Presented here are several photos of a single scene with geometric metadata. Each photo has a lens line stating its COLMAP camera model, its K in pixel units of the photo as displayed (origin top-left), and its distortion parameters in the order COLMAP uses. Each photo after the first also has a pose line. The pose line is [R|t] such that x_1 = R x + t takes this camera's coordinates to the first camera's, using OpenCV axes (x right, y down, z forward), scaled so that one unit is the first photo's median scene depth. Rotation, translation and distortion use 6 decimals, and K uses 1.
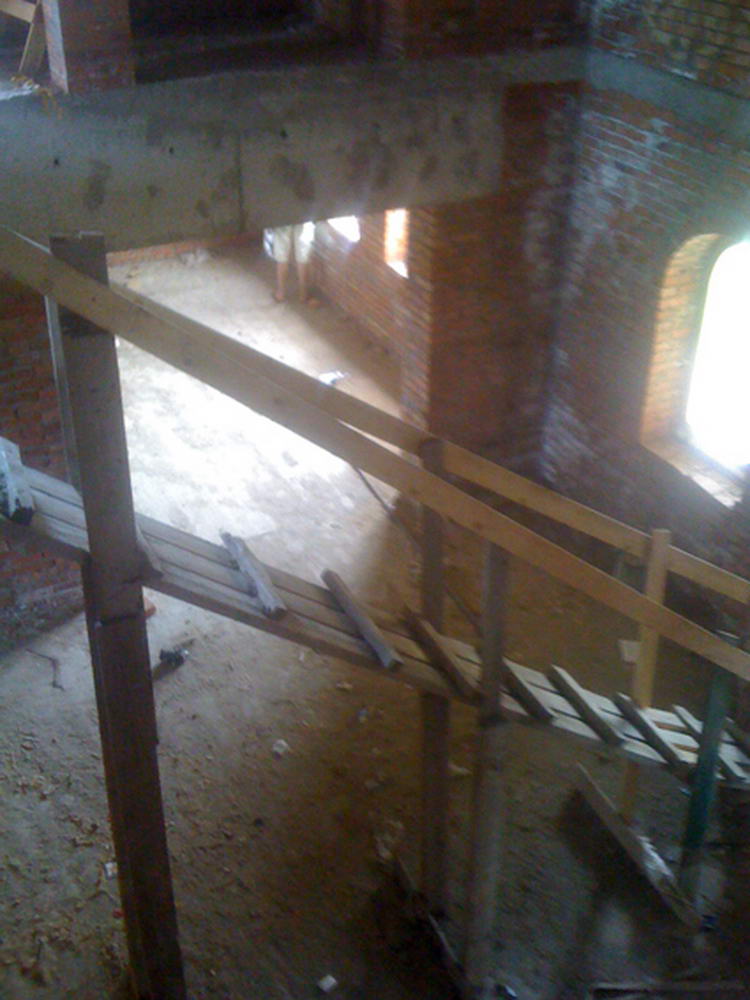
lens RADIAL K [[1118.6, 0, 375.0], [0, 1118.6, 500.0], [0, 0, 1]] dist [0.113701, -0.555013]
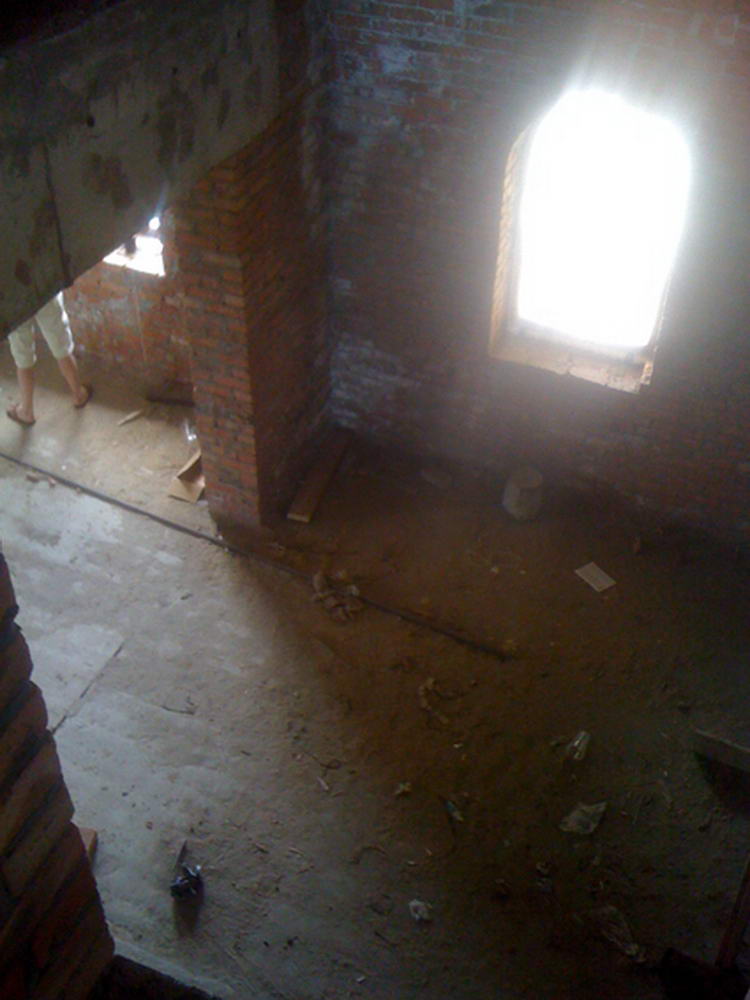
lens RADIAL K [[1118.6, 0, 375.0], [0, 1118.6, 500.0], [0, 0, 1]] dist [0.113701, -0.555013]
pose [[0.766268, -0.423953, 0.482802, -0.309891], [0.342493, 0.905274, 0.251351, -0.205189], [-0.543629, -0.027246, 0.838883, 0.325965]]
